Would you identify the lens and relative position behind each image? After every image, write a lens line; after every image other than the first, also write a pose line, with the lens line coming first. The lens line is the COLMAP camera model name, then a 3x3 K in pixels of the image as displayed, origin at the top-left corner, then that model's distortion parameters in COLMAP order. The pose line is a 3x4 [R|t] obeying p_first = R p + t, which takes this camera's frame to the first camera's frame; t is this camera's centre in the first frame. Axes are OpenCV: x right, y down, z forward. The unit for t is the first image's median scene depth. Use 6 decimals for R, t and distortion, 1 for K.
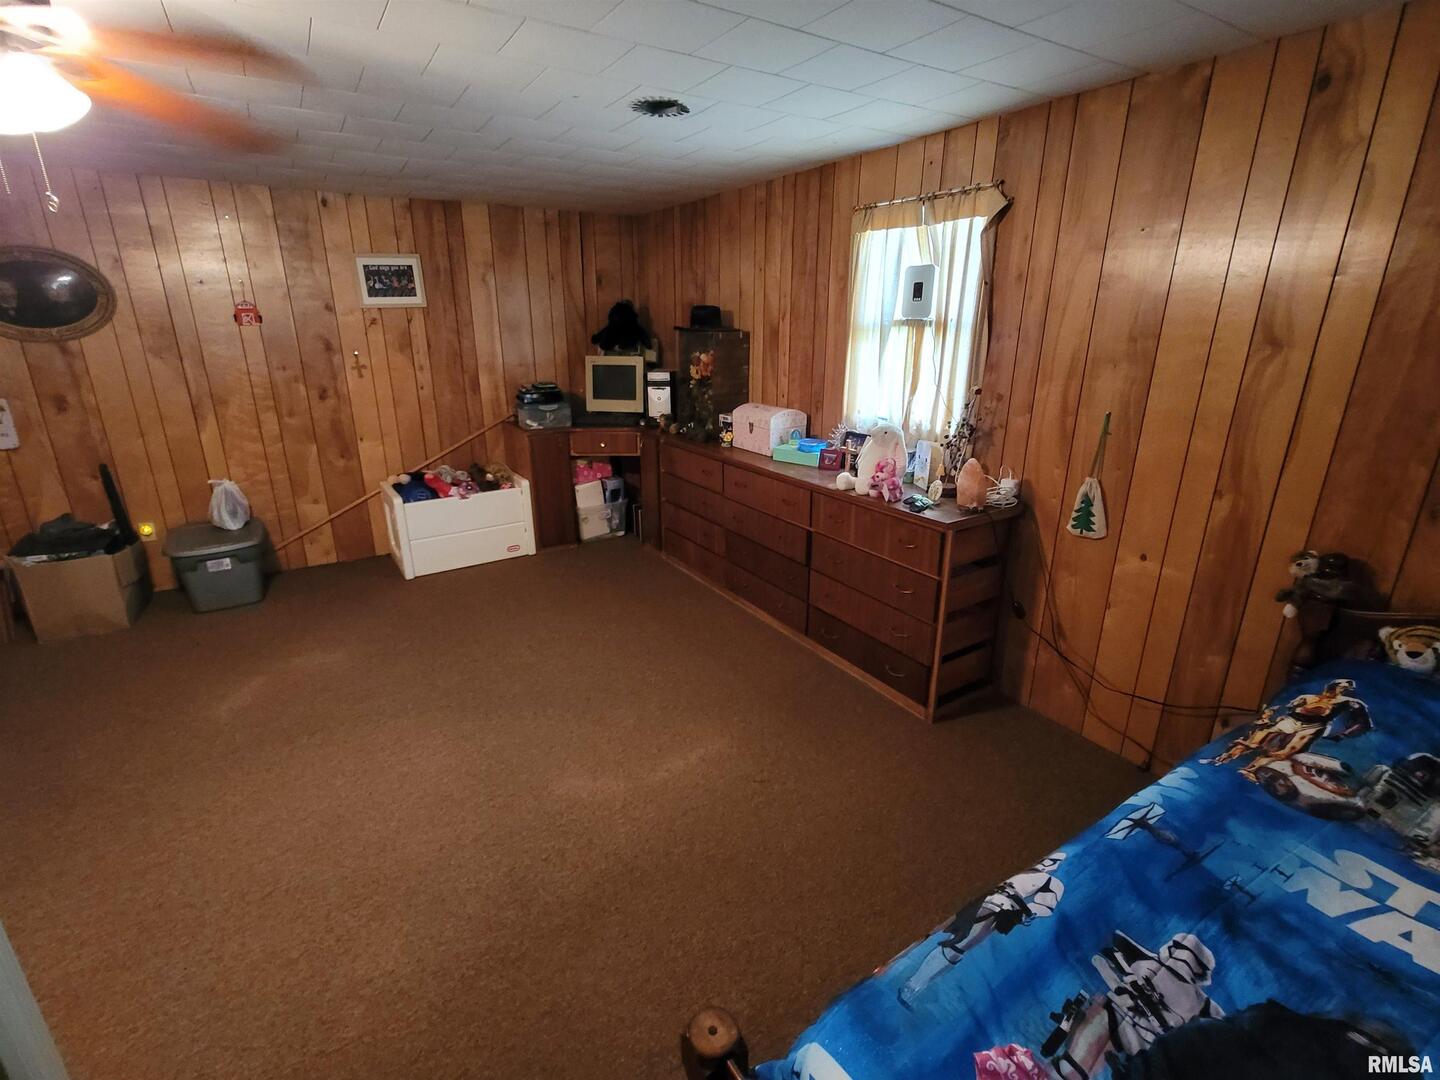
lens RADIAL K [[671.5, 0, 720.0], [0, 671.5, 540.0], [0, 0, 1]] dist [0.012603, 0.000078]
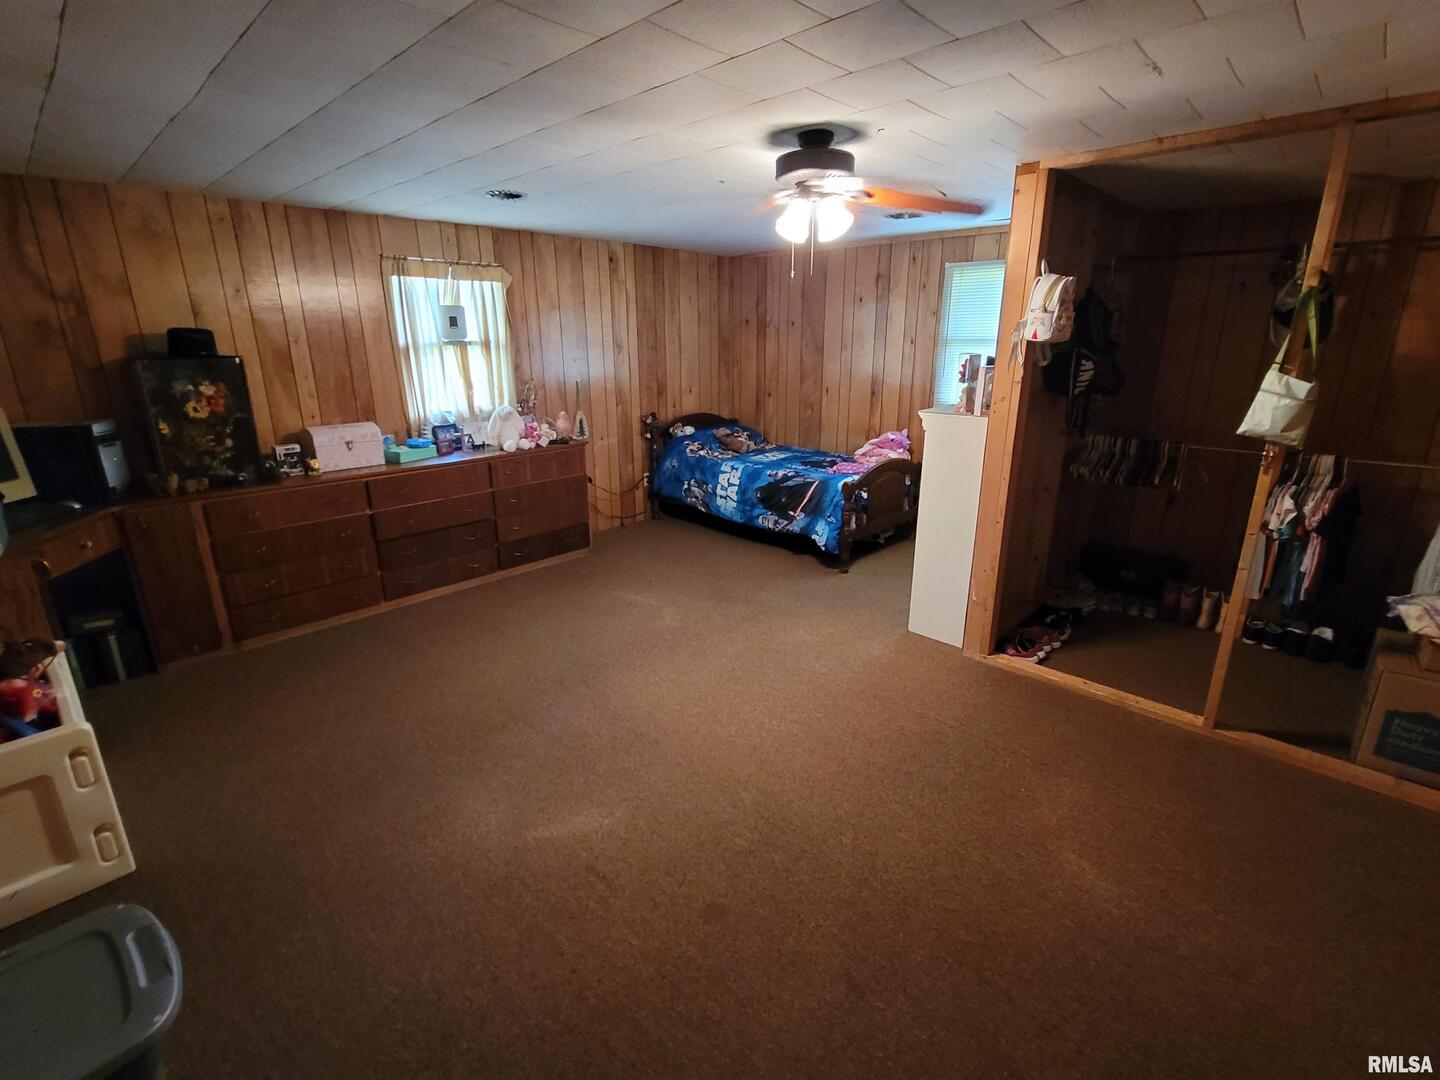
lens RADIAL K [[672.2, 0, 720.0], [0, 672.2, 540.0], [0, 0, 1]] dist [-0.008333, -0.000295]
pose [[-0.242200, -0.278781, 0.929312, -0.998643], [0.314428, 0.883583, 0.347011, -0.198208], [-0.917864, 0.376248, -0.126347, 0.601744]]
